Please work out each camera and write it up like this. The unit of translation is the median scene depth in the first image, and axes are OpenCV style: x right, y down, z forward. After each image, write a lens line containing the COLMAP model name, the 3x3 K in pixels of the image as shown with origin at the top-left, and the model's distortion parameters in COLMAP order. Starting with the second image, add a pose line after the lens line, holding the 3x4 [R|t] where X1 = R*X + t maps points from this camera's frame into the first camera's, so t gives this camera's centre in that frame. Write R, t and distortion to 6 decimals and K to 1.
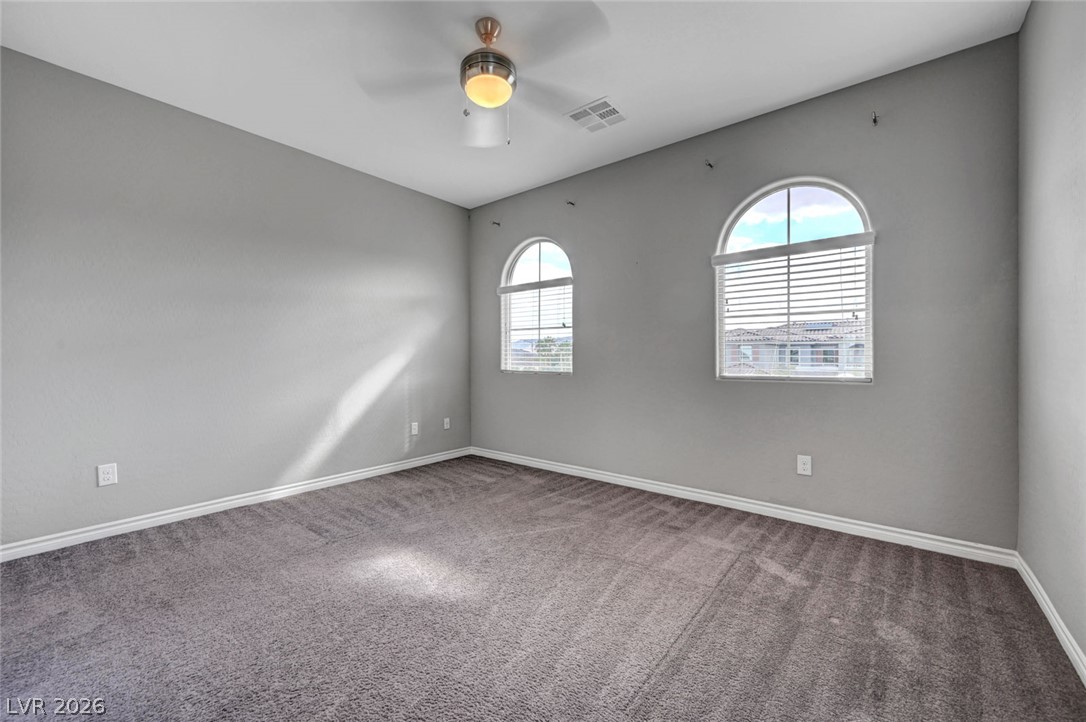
lens RADIAL K [[428.3, 0, 544.9], [0, 428.3, 357.0], [0, 0, 1]] dist [-0.001671, 0.000027]
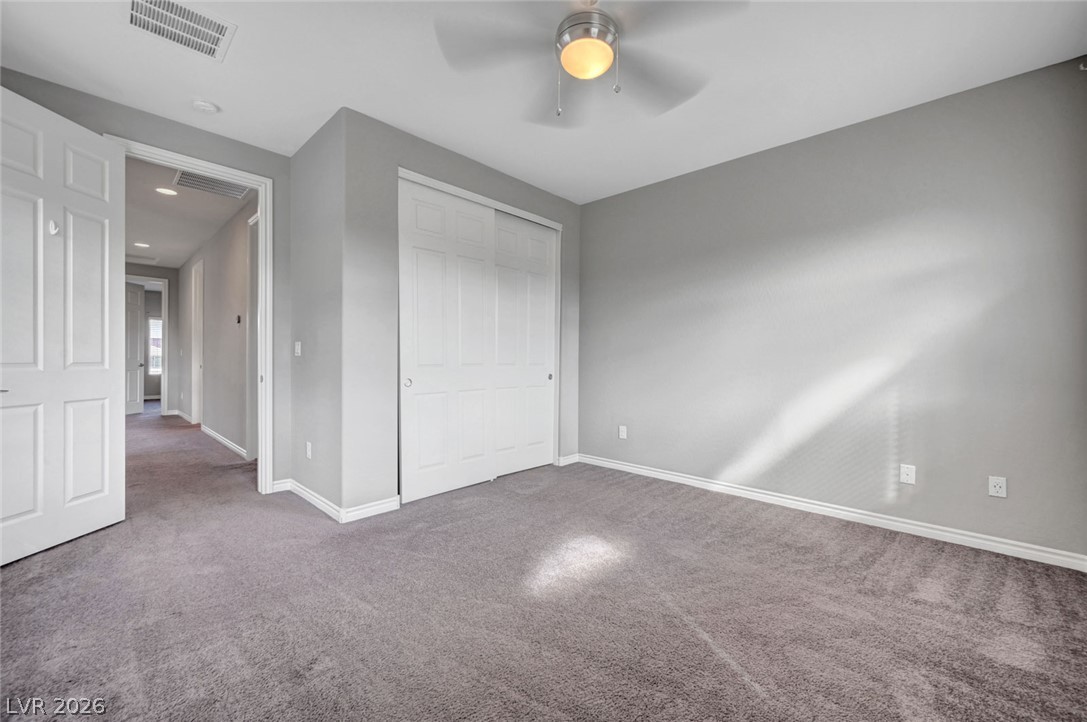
lens RADIAL K [[428.7, 0, 550.2], [0, 428.7, 362.7], [0, 0, 1]] dist [-0.001671, 0.000027]
pose [[-0.064723, 0.006426, -0.997883, 0.484816], [-0.010928, 0.999915, 0.007147, -0.001393], [0.997843, 0.011367, -0.064648, 0.631800]]
